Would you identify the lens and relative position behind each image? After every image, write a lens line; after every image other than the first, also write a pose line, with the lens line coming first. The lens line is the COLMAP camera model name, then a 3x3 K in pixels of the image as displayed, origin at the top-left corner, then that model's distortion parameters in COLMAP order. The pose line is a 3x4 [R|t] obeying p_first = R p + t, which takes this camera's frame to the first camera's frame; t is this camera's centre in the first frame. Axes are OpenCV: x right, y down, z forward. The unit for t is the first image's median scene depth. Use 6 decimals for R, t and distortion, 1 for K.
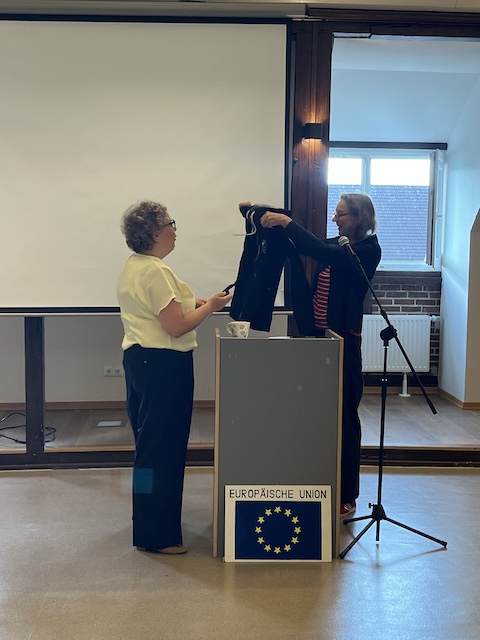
lens RADIAL K [[951.0, 0, 240.0], [0, 951.0, 320.0], [0, 0, 1]] dist [0.039798, 0.052342]
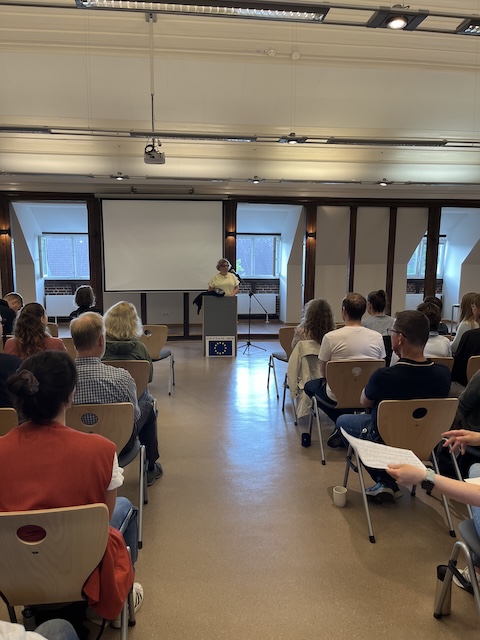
lens RADIAL K [[479.0, 0, 240.0], [0, 479.0, 320.0], [0, 0, 1]] dist [0.042602, -0.082264]
pose [[0.997797, -0.013056, 0.065049, -0.002457], [0.011100, 0.999478, 0.030336, 0.043978], [-0.065411, -0.029547, 0.997421, -0.656503]]
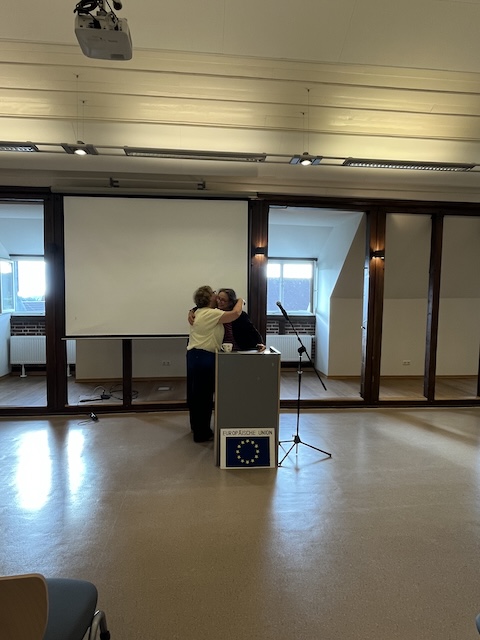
lens RADIAL K [[392.0, 0, 240.0], [0, 392.0, 320.0], [0, 0, 1]] dist [-0.014894, 0.000657]
pose [[0.998989, -0.001150, 0.044951, -0.009112], [0.002554, 0.999510, -0.031196, -0.019025], [-0.044893, 0.031279, 0.998502, 0.148265]]
